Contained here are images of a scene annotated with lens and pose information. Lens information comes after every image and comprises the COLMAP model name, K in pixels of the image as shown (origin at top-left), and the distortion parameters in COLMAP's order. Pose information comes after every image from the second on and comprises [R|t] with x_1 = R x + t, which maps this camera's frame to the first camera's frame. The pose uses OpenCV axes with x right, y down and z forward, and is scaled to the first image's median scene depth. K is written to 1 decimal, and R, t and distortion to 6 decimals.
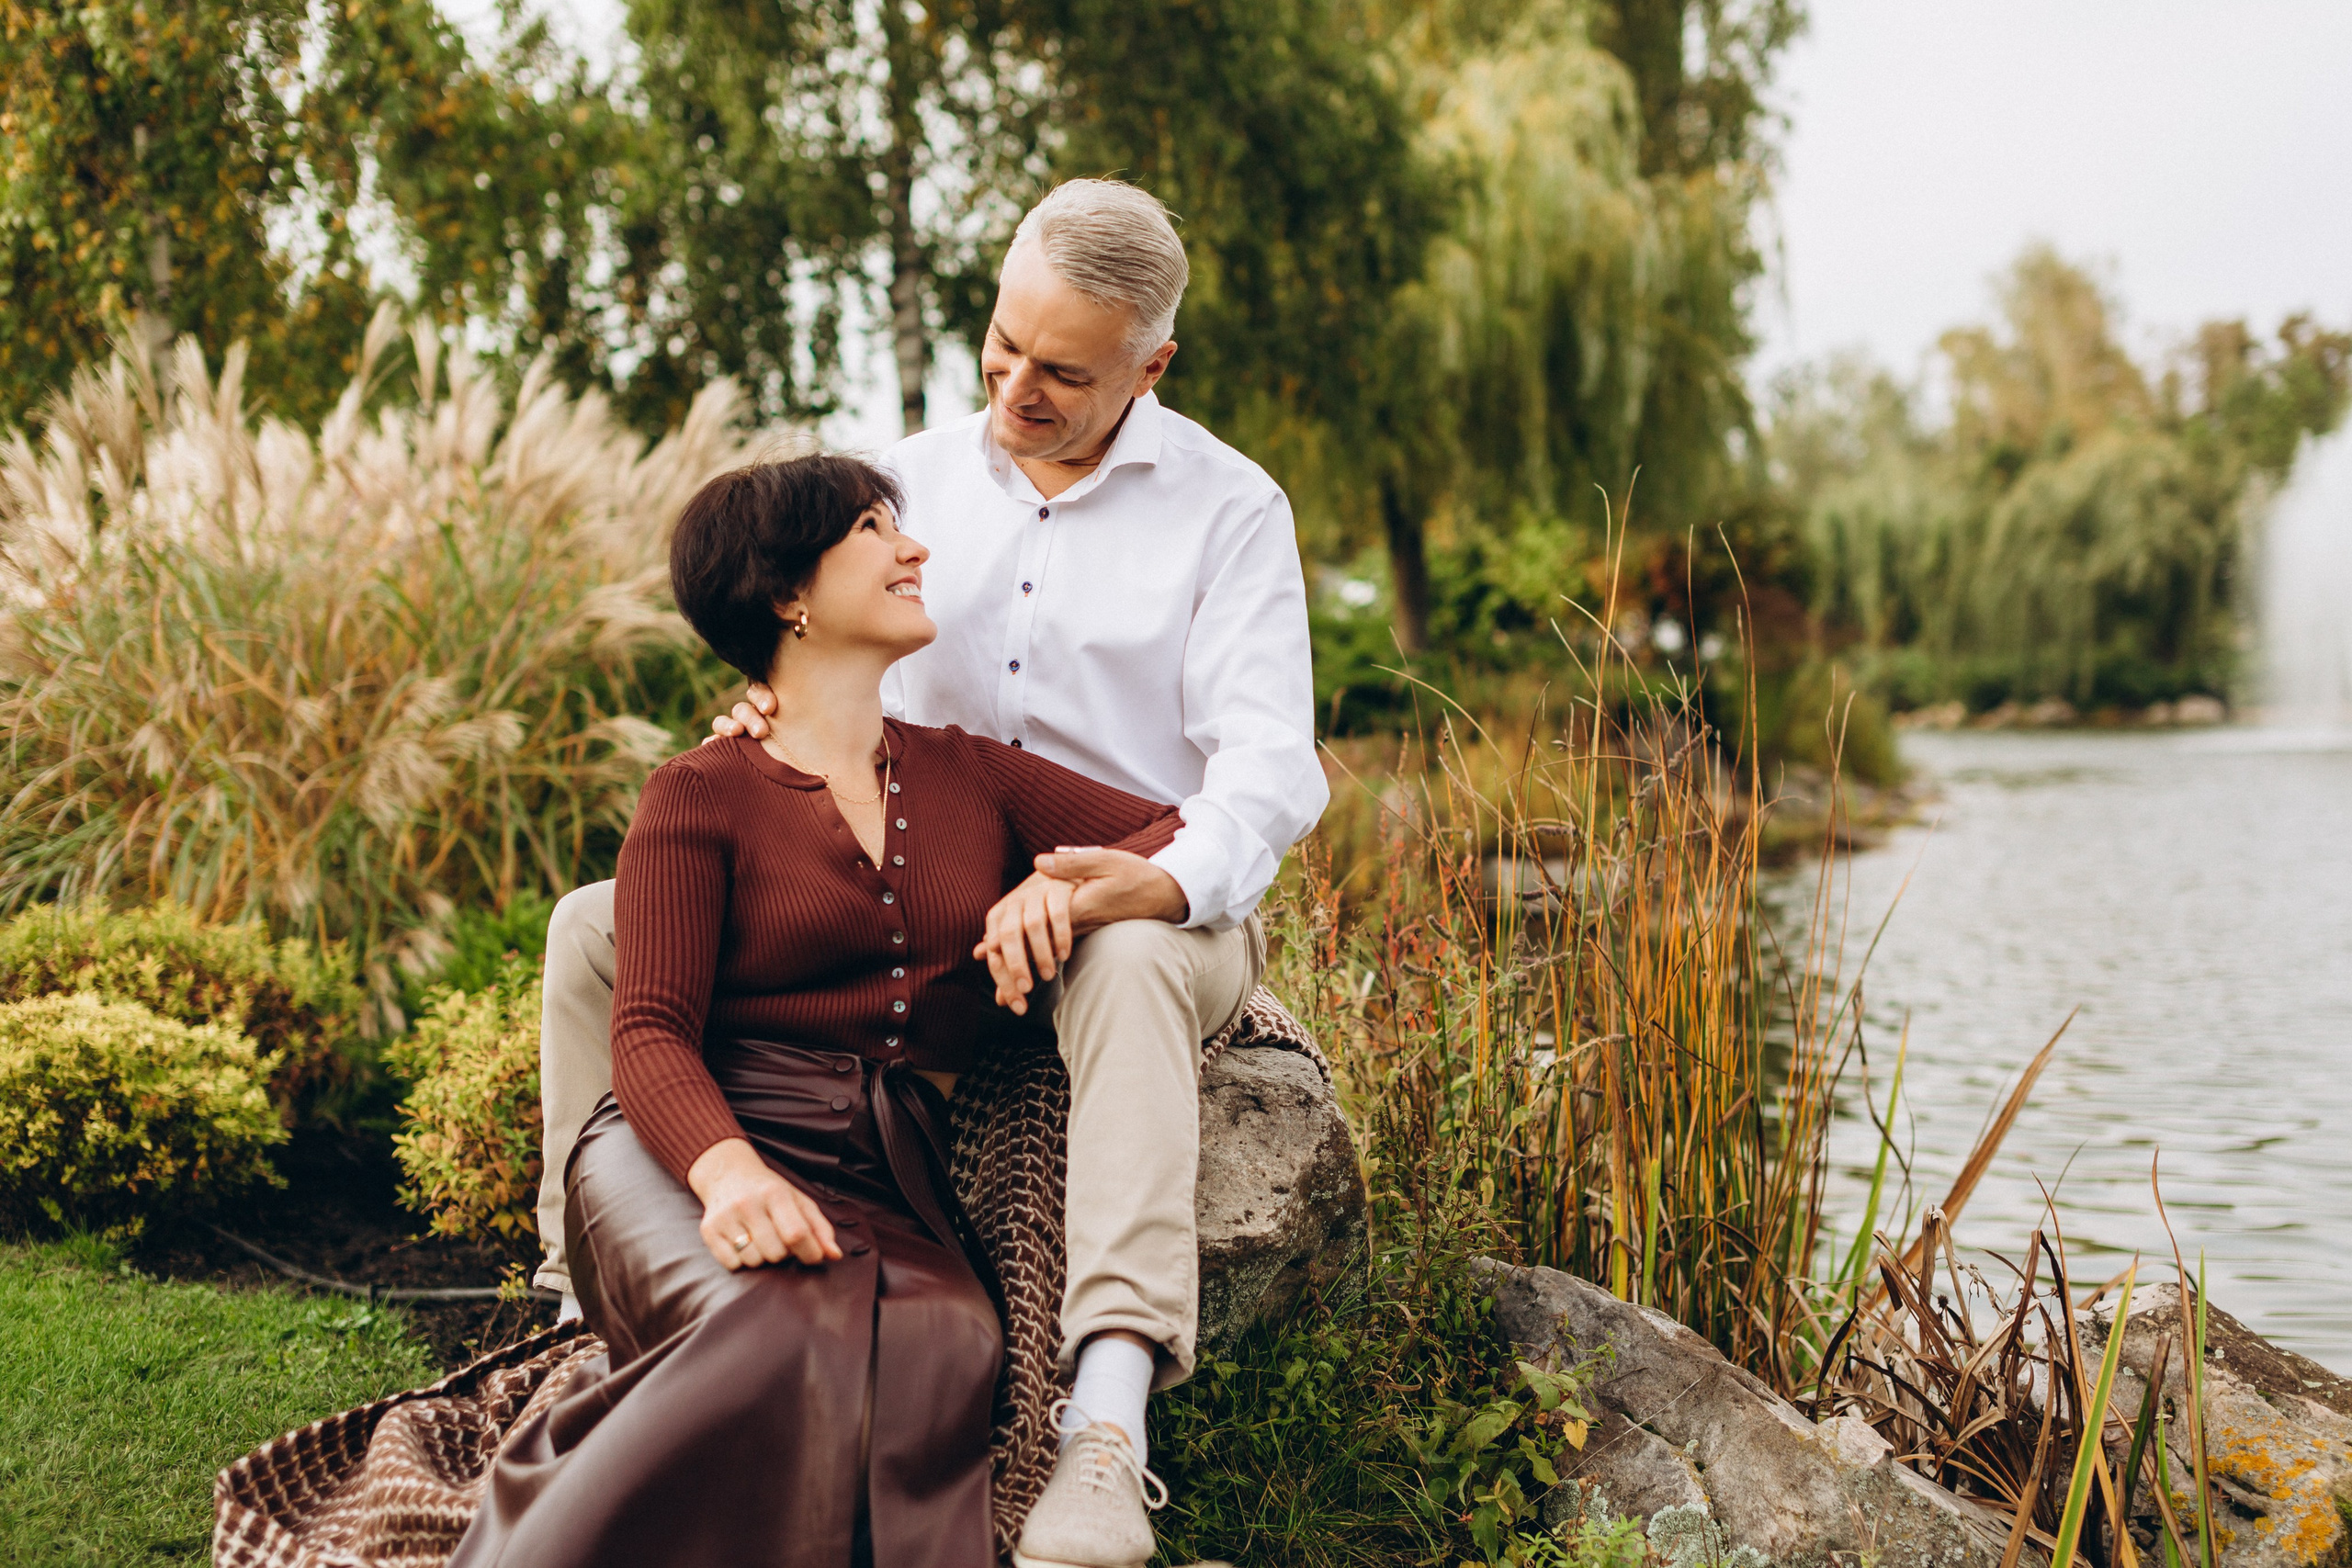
lens RADIAL K [[3341.0, 0, 1176.0], [0, 3341.0, 784.0], [0, 0, 1]] dist [-0.078325, 0.096787]
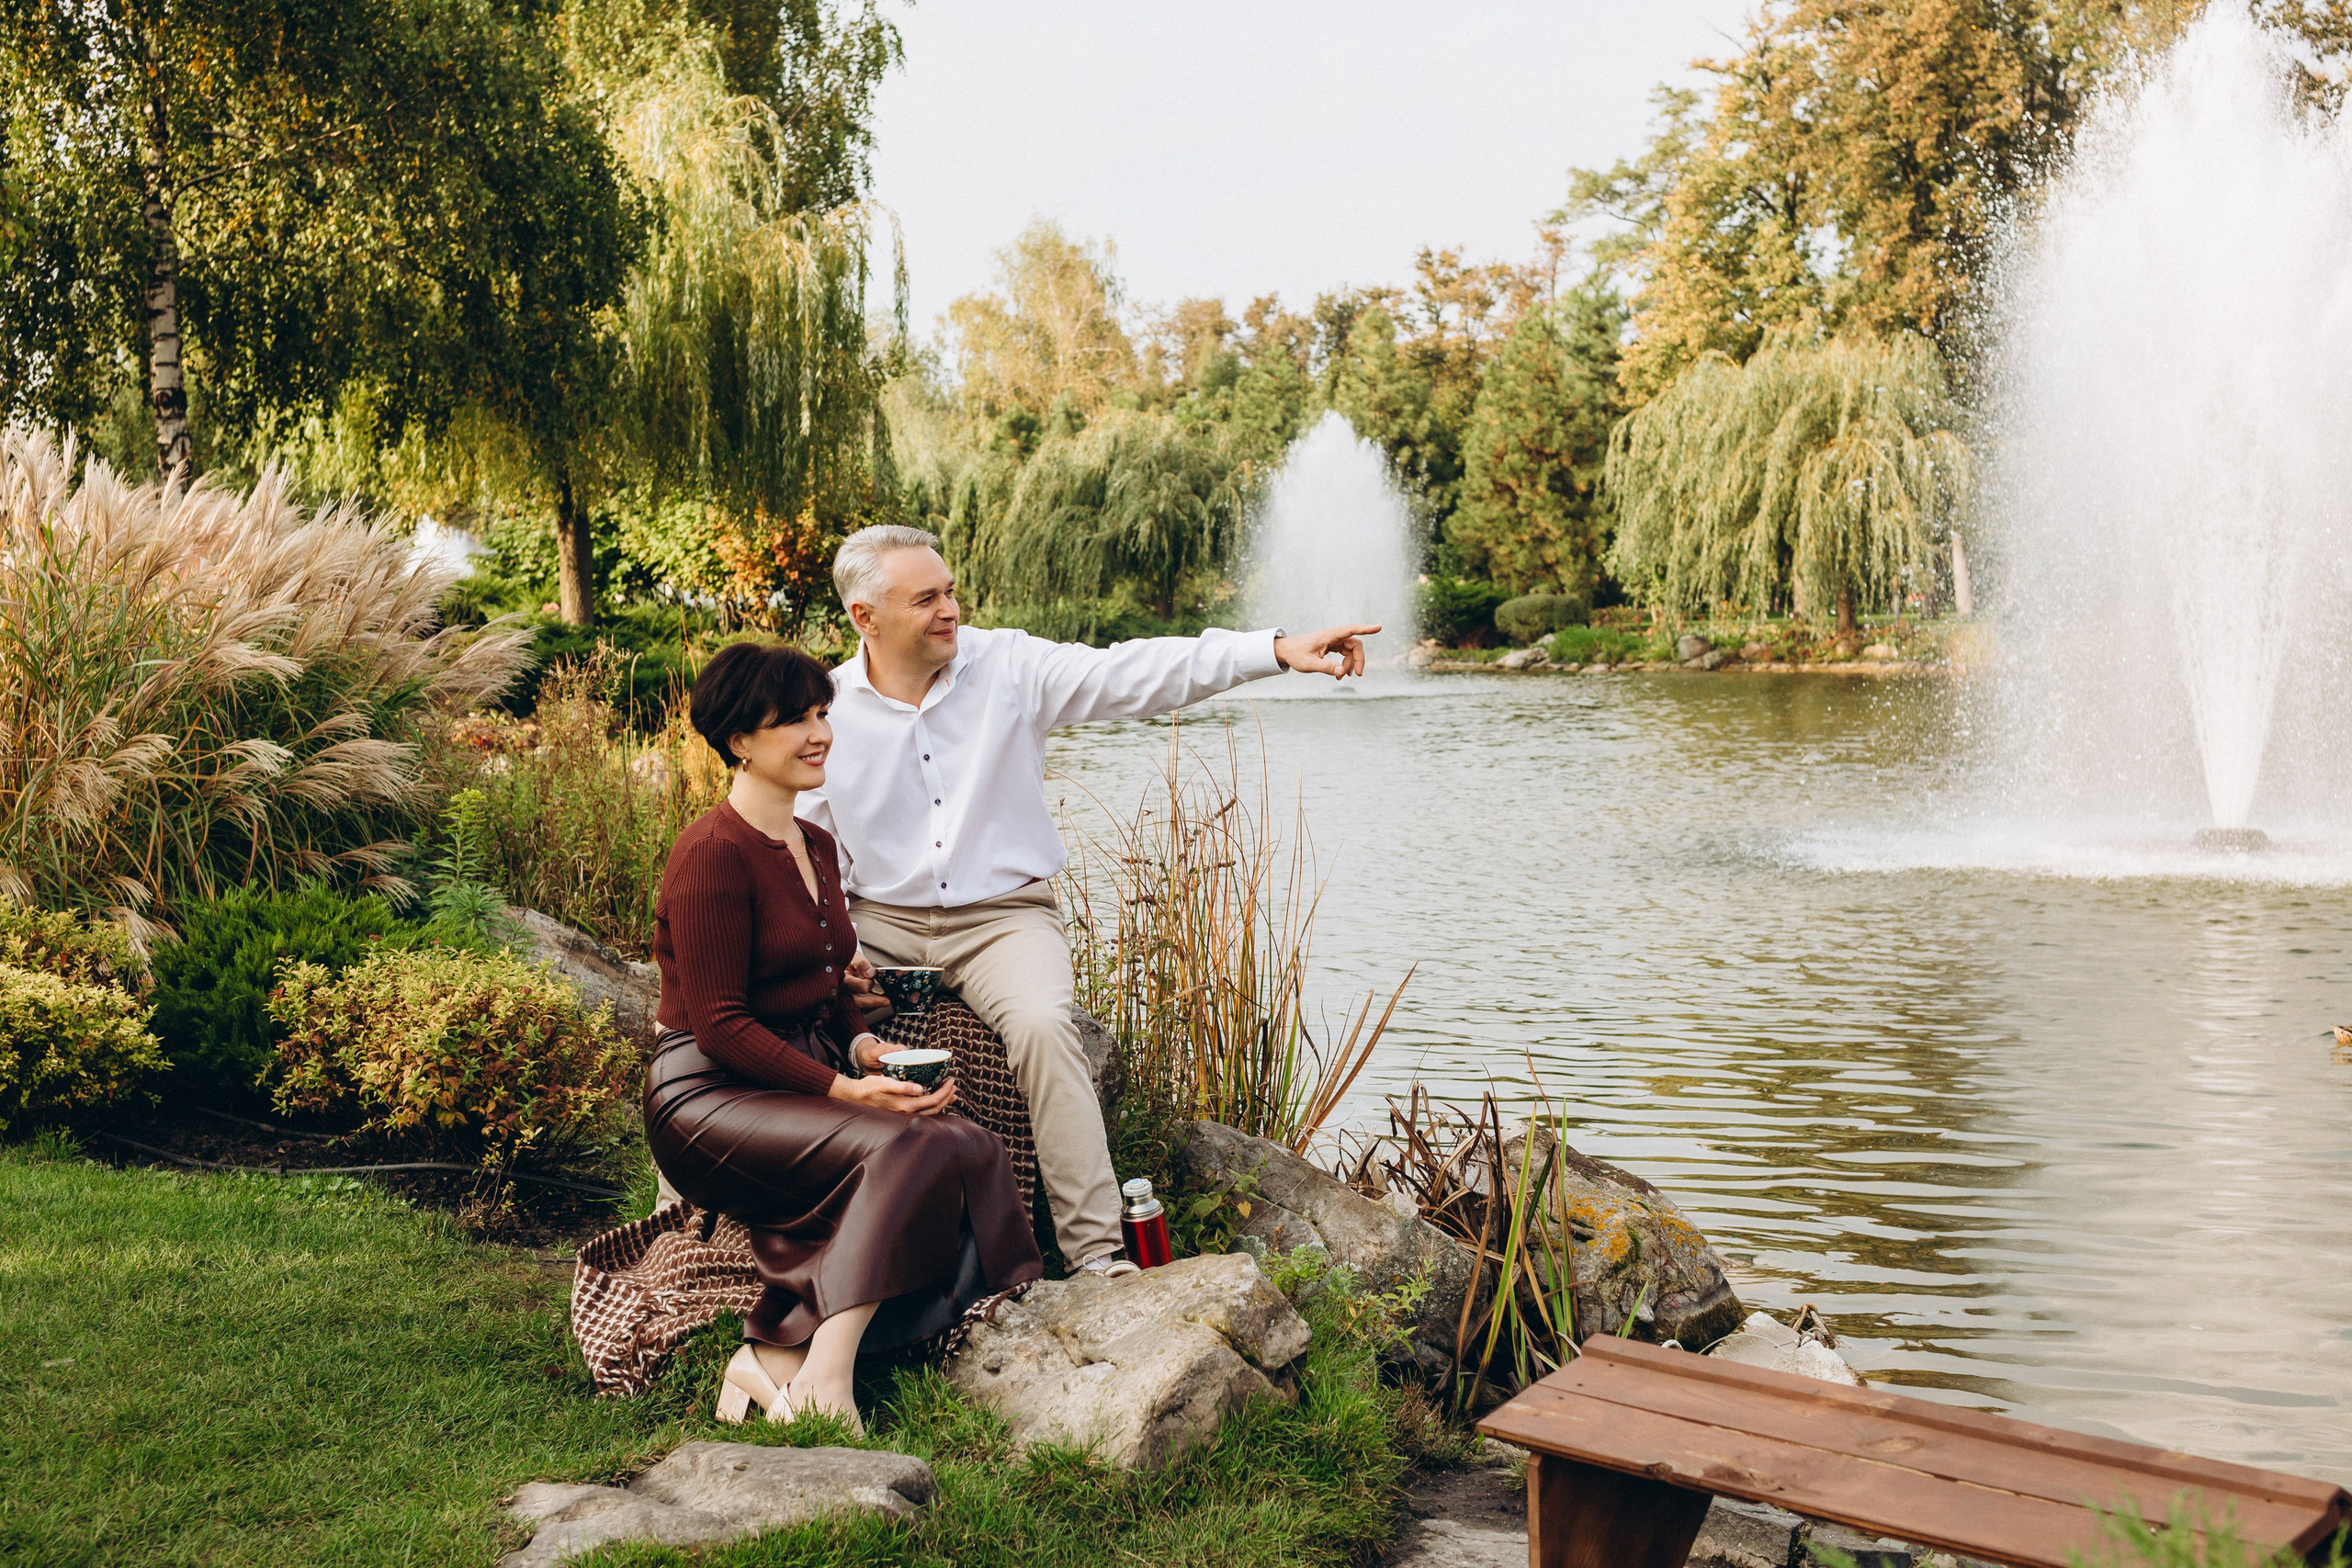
lens RADIAL K [[3341.0, 0, 1176.0], [0, 3341.0, 784.0], [0, 0, 1]] dist [-0.078325, 0.096787]
pose [[0.949159, 0.003402, 0.314779, -0.101341], [-0.012441, 0.999566, 0.026709, -0.018021], [-0.314551, -0.029267, 0.948789, -0.148887]]
